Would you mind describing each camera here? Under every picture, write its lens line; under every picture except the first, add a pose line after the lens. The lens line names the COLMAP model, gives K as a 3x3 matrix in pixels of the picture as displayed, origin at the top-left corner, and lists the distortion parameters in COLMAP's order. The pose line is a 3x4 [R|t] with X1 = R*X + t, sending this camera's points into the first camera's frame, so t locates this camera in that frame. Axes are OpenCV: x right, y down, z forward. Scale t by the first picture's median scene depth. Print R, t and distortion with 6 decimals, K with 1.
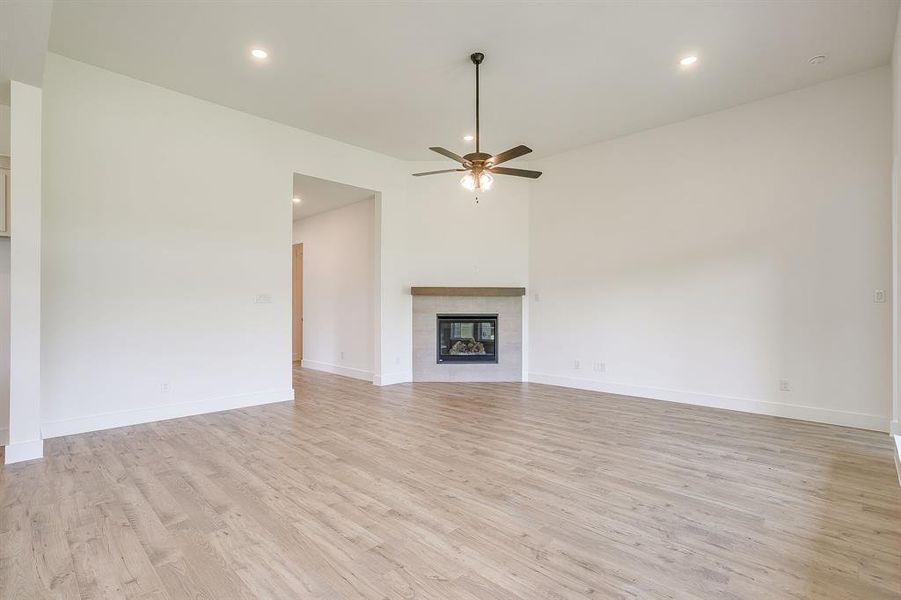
lens RADIAL K [[437.5, 0, 440.7], [0, 437.5, 305.6], [0, 0, 1]] dist [-0.057567, 0.026395]
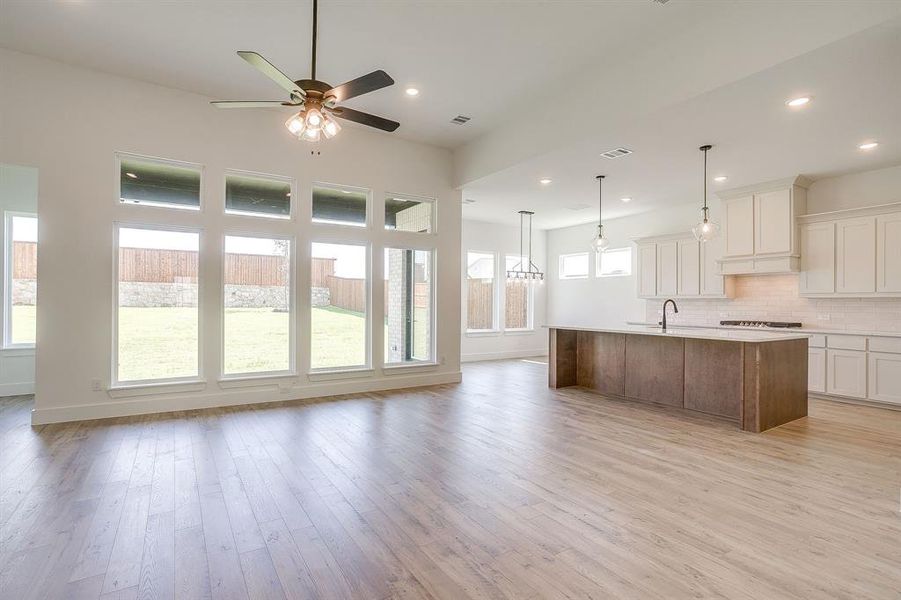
lens RADIAL K [[437.5, 0, 440.7], [0, 437.5, 305.6], [0, 0, 1]] dist [-0.057567, 0.026395]
pose [[-0.974218, -0.007788, 0.225476, -0.287643], [-0.007066, 0.999967, 0.004006, 0.001482], [-0.225500, 0.002309, -0.974241, 1.711117]]
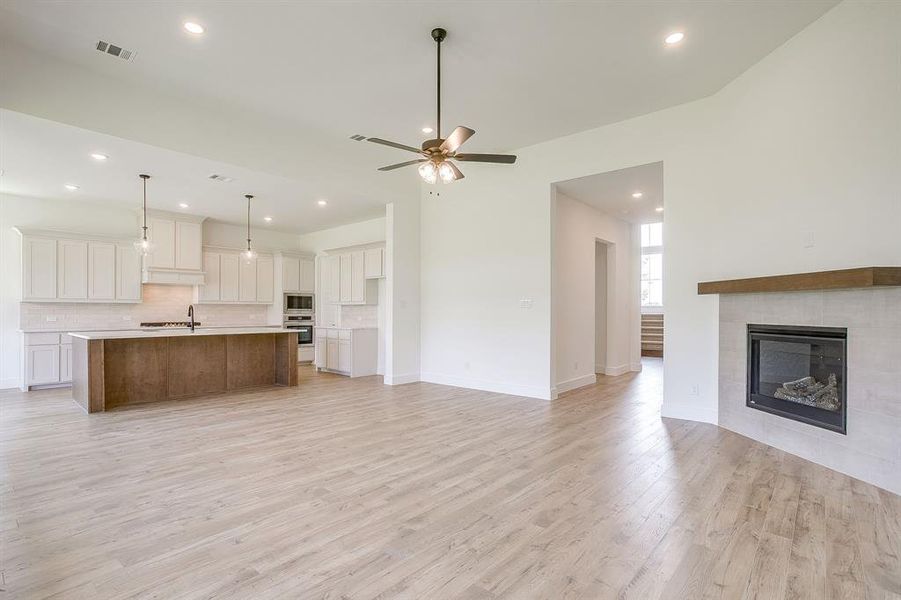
lens RADIAL K [[437.5, 0, 440.7], [0, 437.5, 305.6], [0, 0, 1]] dist [-0.057567, 0.026395]
pose [[0.057774, -0.010519, -0.998274, 1.035651], [-0.001100, 0.999943, -0.010600, 0.000251], [0.998329, 0.001711, 0.057759, 0.995975]]
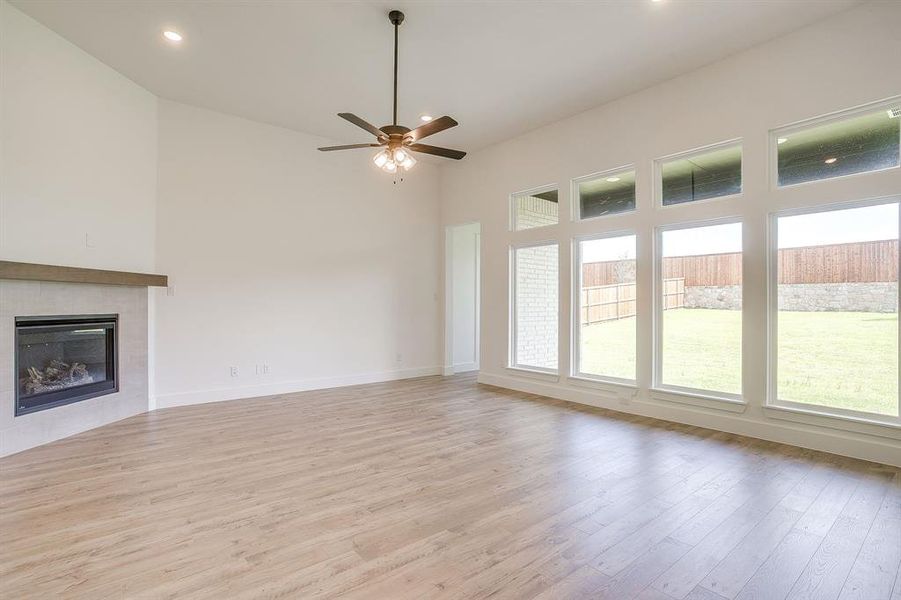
lens RADIAL K [[437.5, 0, 440.7], [0, 437.5, 305.6], [0, 0, 1]] dist [-0.057567, 0.026395]
pose [[0.111168, -0.002994, 0.993797, -0.805261], [-0.003795, 0.999987, 0.003437, 0.003726], [-0.993794, -0.004153, 0.111156, 0.846851]]
